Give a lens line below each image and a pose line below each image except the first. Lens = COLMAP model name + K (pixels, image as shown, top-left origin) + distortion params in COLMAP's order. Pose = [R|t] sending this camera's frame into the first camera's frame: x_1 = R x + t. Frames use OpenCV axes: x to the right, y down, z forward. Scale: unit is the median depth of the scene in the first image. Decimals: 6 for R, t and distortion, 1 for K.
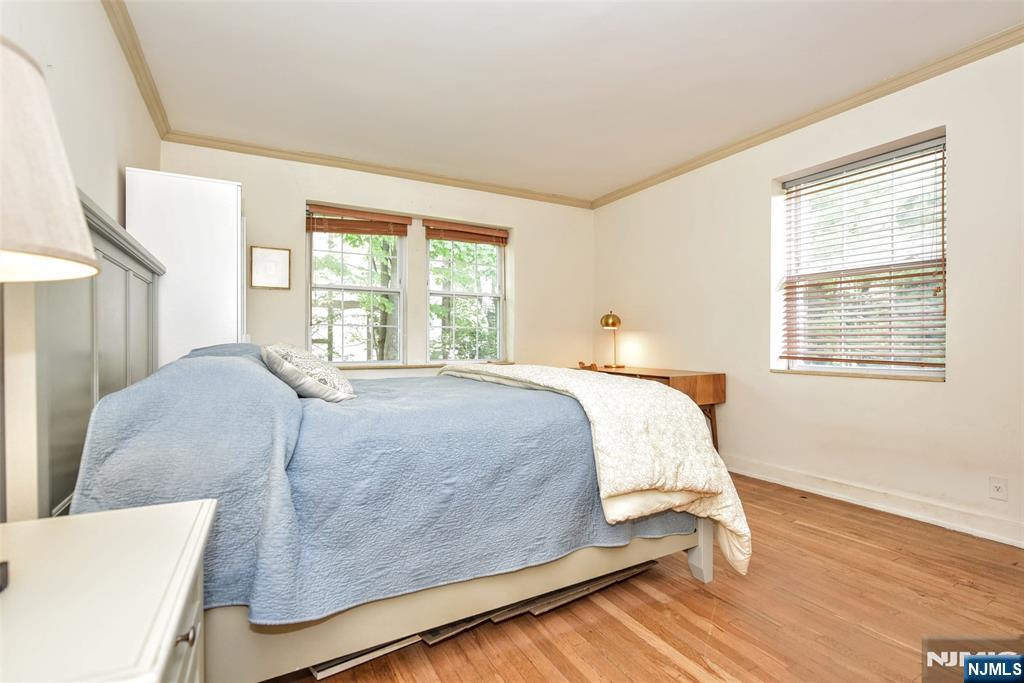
lens RADIAL K [[489.2, 0, 513.0], [0, 489.2, 342.5], [0, 0, 1]] dist [-0.002354, -0.000045]
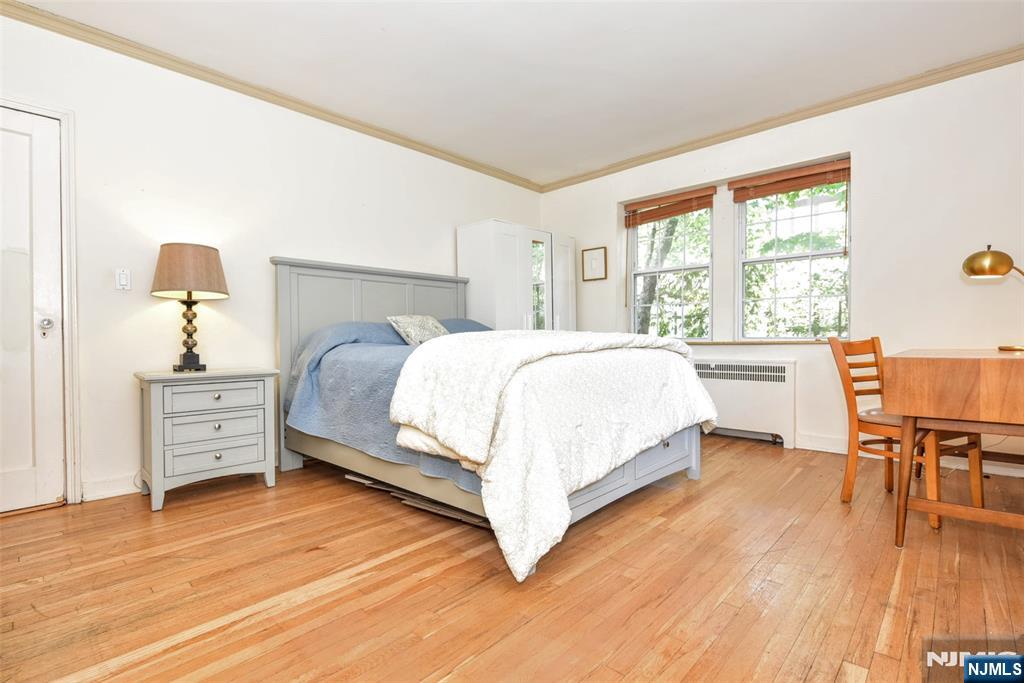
lens RADIAL K [[473.7, 0, 511.8], [0, 473.7, 342.3], [0, 0, 1]] dist [-0.000672, 0.000088]
pose [[0.308060, 0.008687, -0.951327, 0.662832], [0.005172, 0.999928, 0.010806, 0.042969], [0.951353, -0.008249, 0.307992, 0.415623]]
